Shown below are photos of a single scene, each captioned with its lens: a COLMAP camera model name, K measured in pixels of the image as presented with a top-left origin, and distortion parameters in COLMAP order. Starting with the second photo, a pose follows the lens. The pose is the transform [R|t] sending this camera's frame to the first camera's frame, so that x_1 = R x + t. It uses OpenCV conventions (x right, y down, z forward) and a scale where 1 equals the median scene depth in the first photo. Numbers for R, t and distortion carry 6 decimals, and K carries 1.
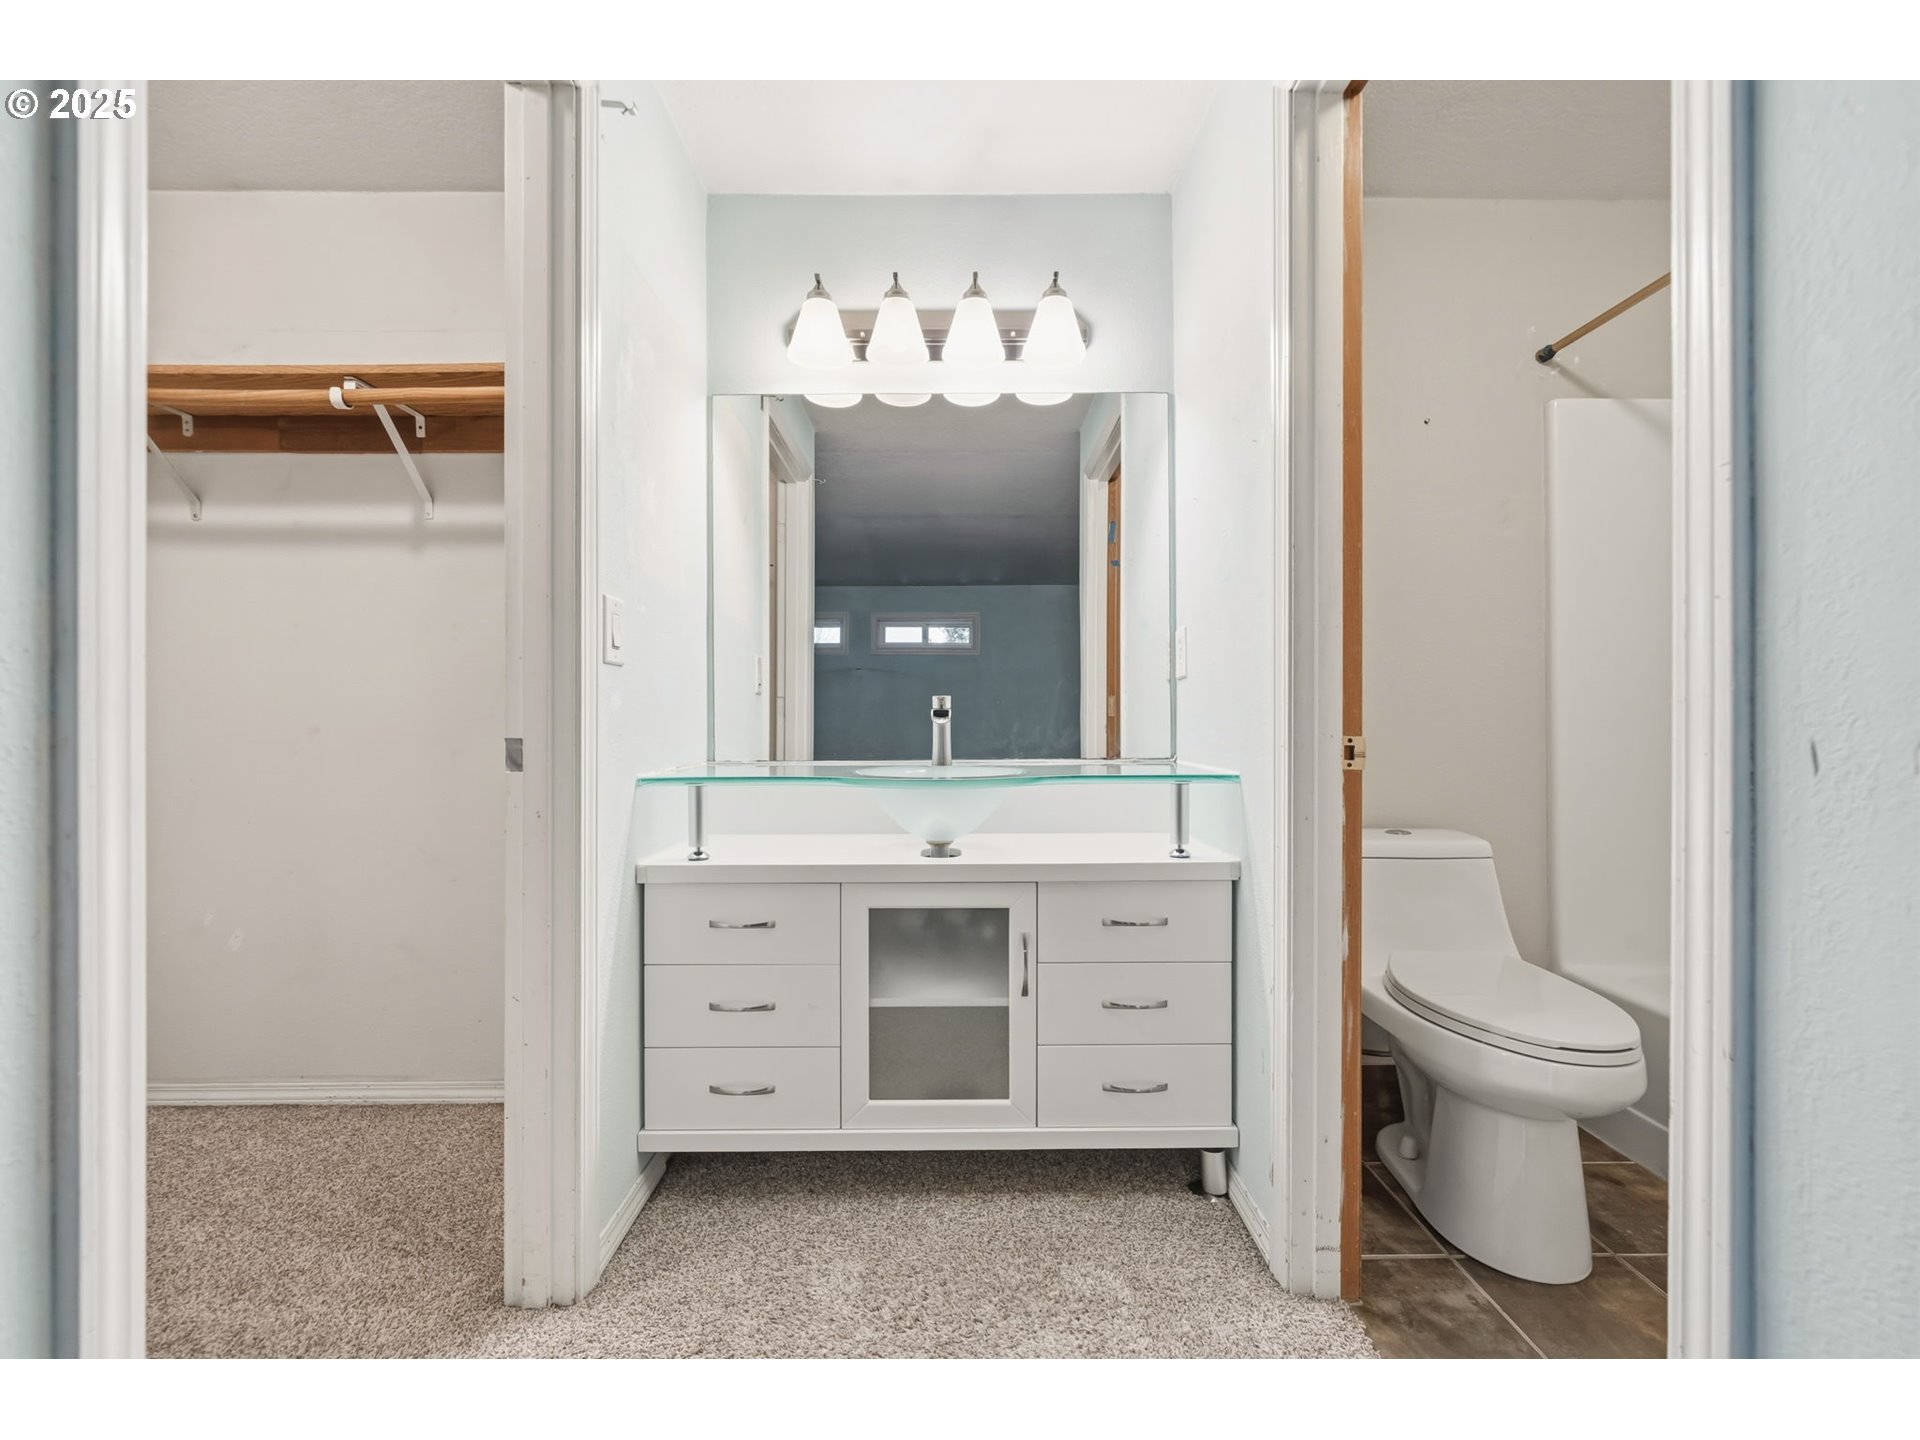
lens RADIAL K [[791.7, 0, 962.6], [0, 791.7, 734.5], [0, 0, 1]] dist [-0.001615, -0.000142]
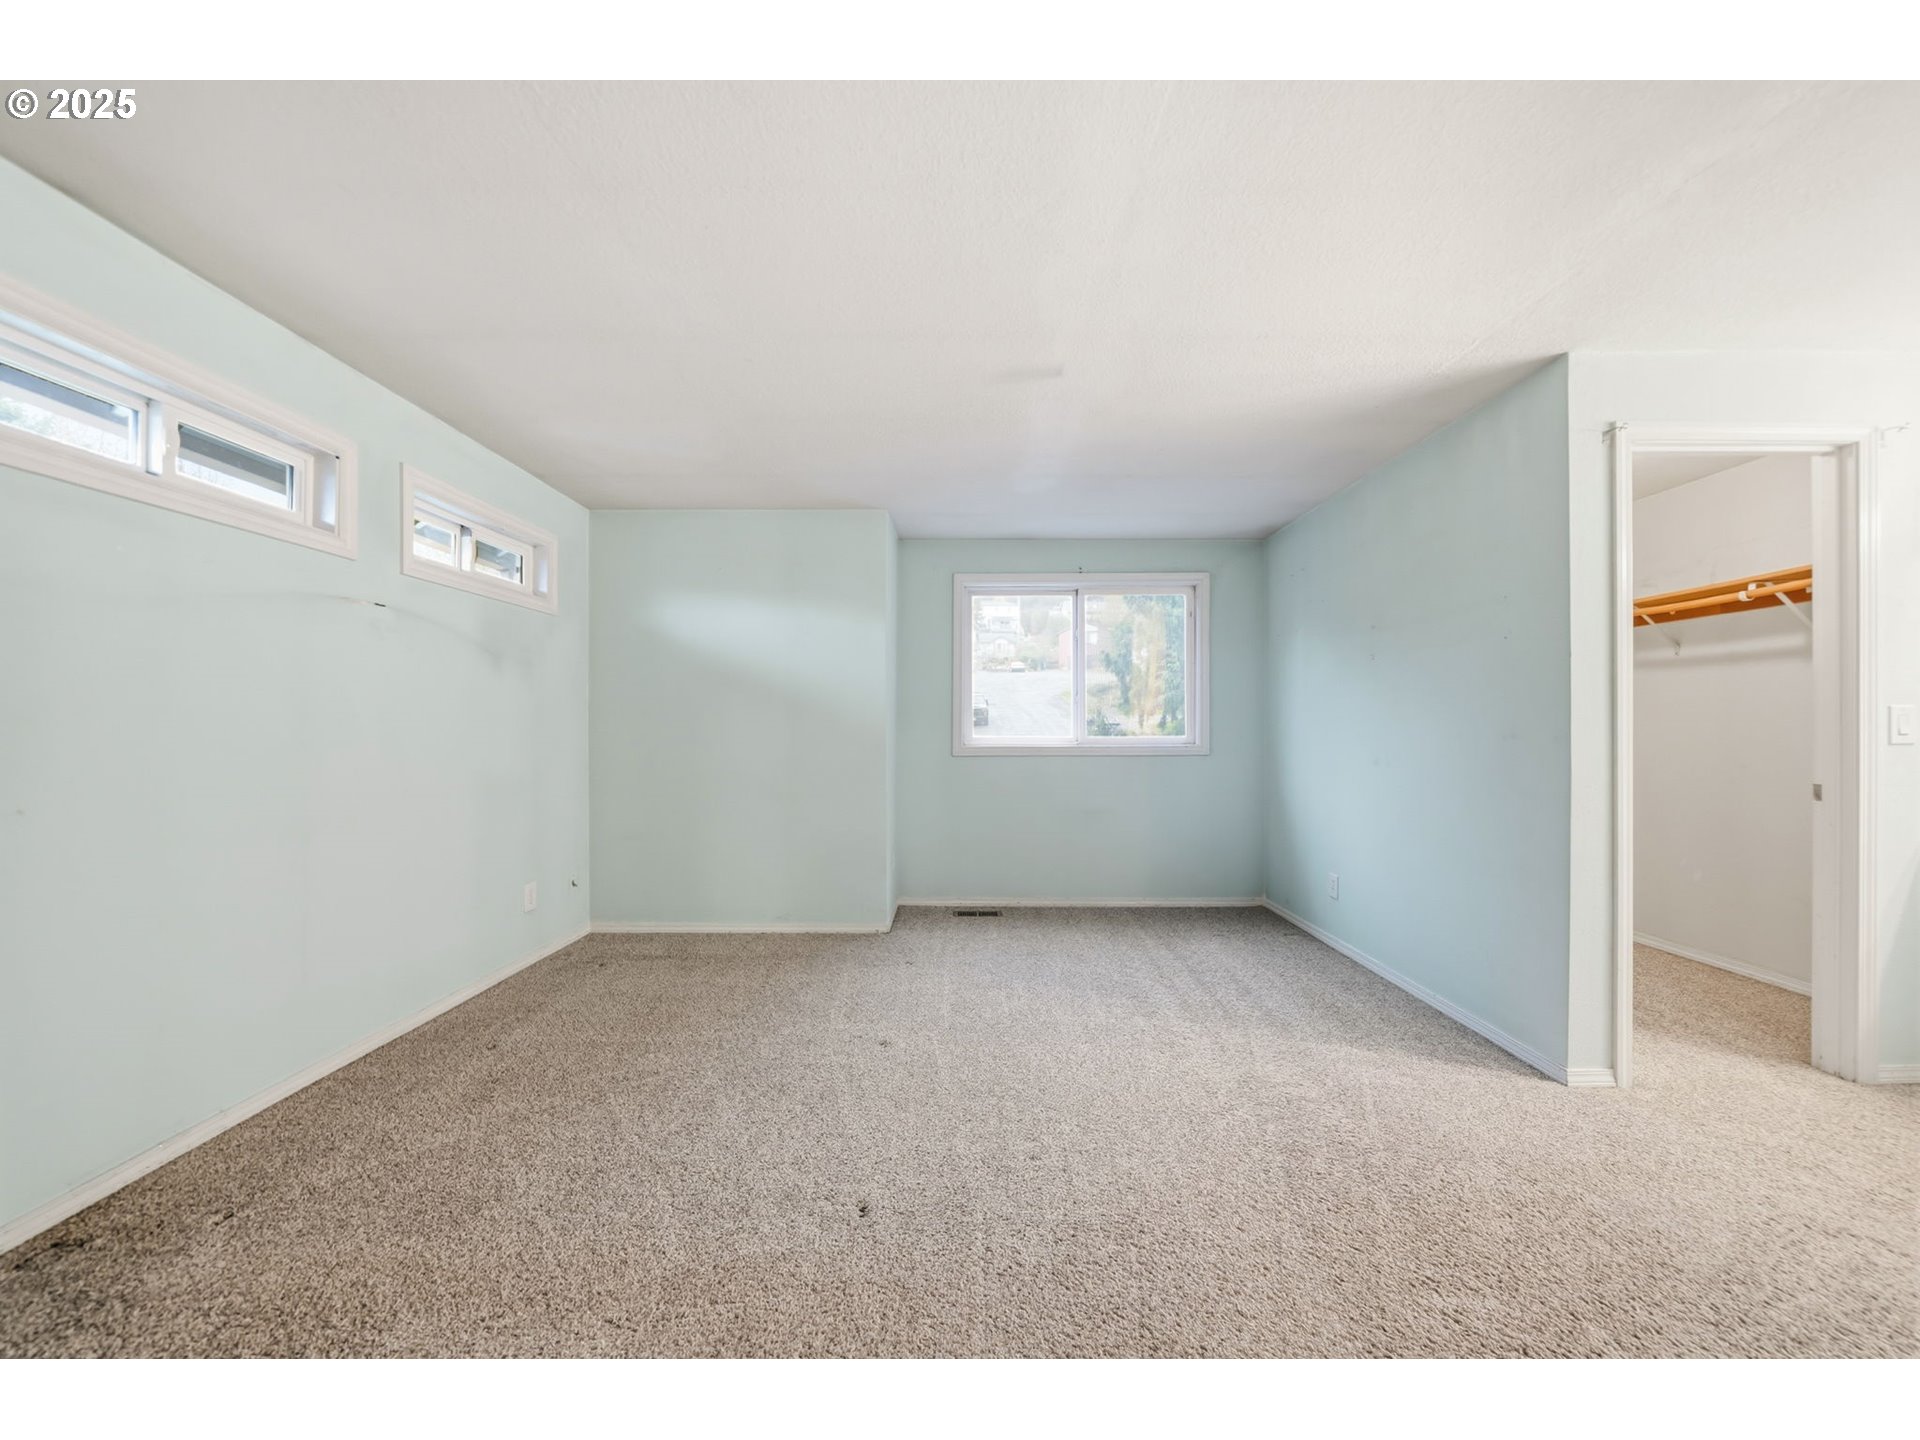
lens RADIAL K [[721.6, 0, 967.8], [0, 721.6, 727.3], [0, 0, 1]] dist [-0.000219, 0.000092]
pose [[-0.013953, -0.002280, -0.999900, 1.322556], [-0.004505, 0.999987, -0.002217, -0.124312], [0.999893, 0.004474, -0.013963, -1.151236]]
